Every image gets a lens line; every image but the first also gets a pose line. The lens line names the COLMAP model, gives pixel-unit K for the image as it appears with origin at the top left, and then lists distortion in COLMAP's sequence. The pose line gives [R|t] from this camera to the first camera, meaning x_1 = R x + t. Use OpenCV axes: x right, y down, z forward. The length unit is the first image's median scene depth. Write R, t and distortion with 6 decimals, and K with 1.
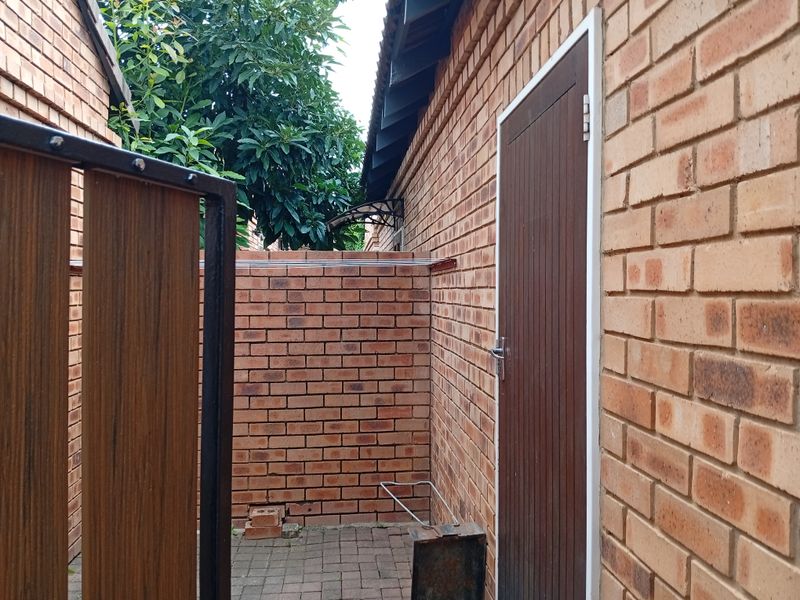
lens RADIAL K [[612.8, 0, 406.6], [0, 612.8, 294.4], [0, 0, 1]] dist [0.114335, -0.227218]
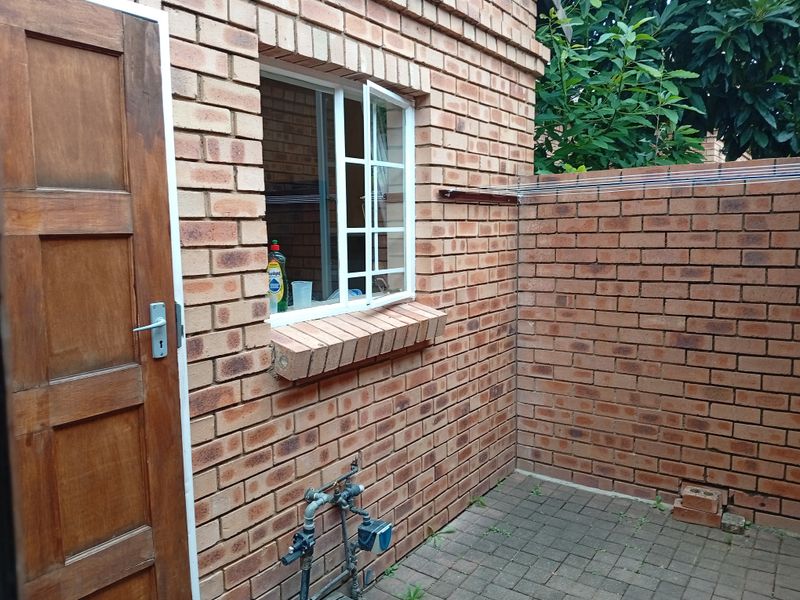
lens RADIAL K [[628.3, 0, 401.1], [0, 628.3, 303.2], [0, 0, 1]] dist [-0.075425, 0.060802]
pose [[0.744487, 0.063467, -0.664613, -0.000842], [0.015016, 0.993628, 0.111707, 0.010495], [0.667468, -0.093144, 0.738790, 0.166965]]
